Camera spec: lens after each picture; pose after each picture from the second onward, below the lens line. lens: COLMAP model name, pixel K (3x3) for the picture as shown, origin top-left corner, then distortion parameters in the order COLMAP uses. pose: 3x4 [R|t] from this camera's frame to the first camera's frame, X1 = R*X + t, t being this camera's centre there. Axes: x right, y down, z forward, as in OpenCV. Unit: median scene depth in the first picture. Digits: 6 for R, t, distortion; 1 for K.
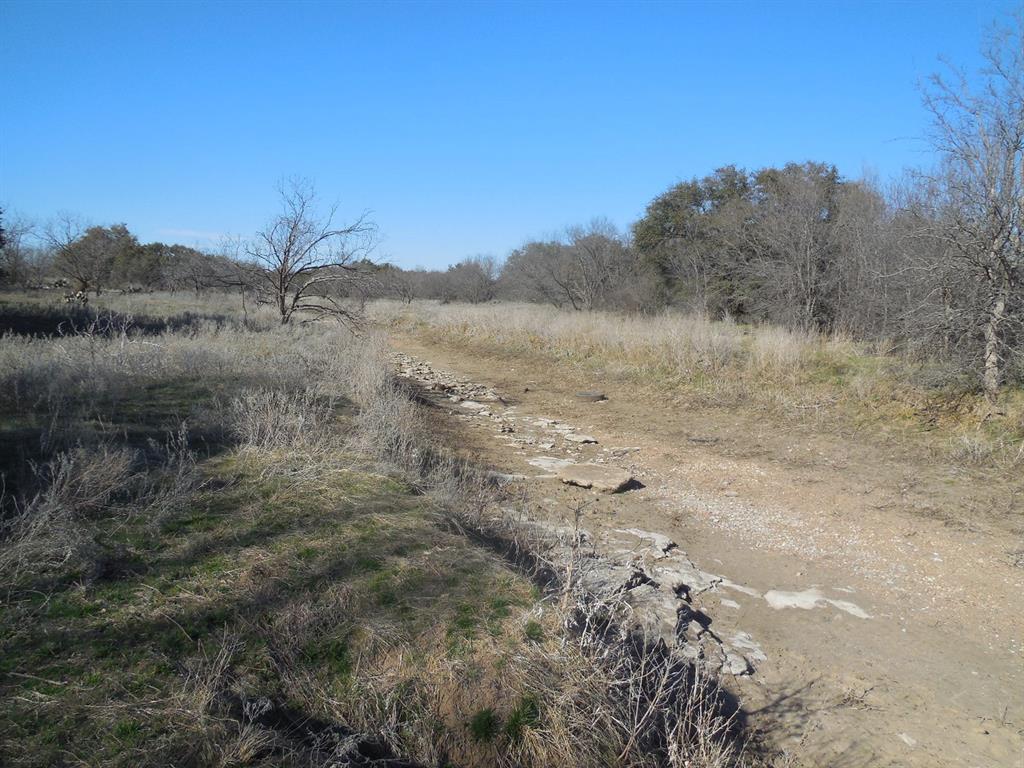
lens RADIAL K [[741.3, 0, 508.7], [0, 741.3, 382.1], [0, 0, 1]] dist [-0.045453, -0.002294]
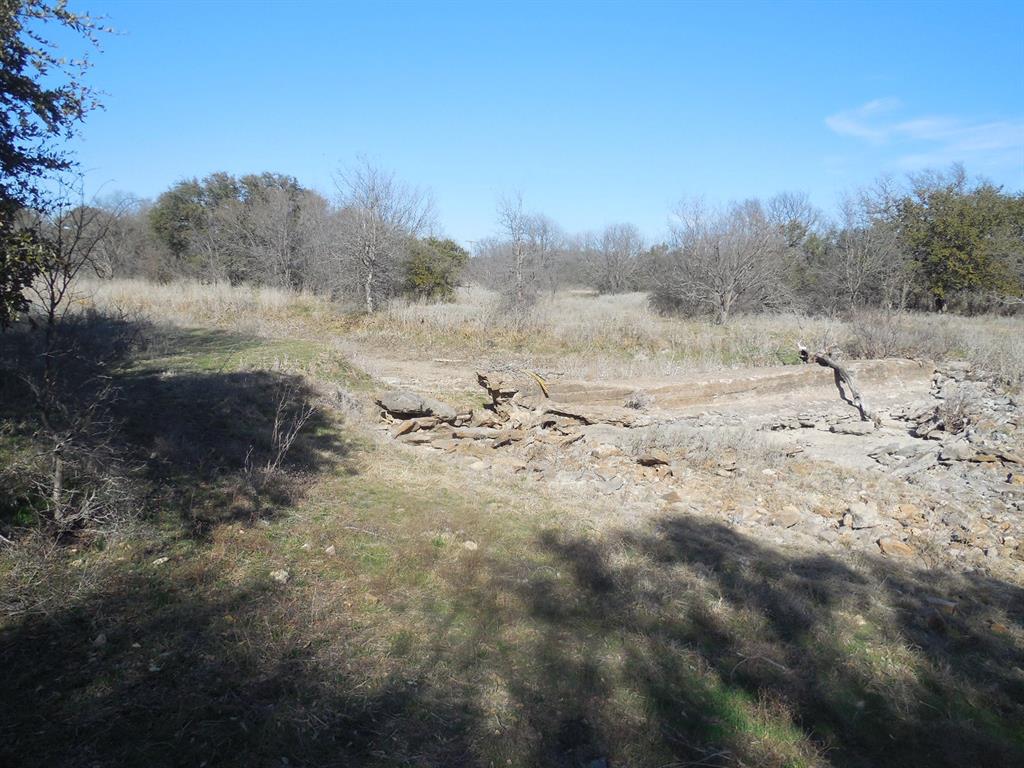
lens RADIAL K [[741.3, 0, 509.6], [0, 741.3, 384.5], [0, 0, 1]] dist [-0.045453, -0.002294]
pose [[0.776069, -0.106426, 0.621603, -0.226051], [0.070680, 0.994126, 0.081962, 0.036502], [-0.626674, -0.019673, 0.779033, -0.528594]]
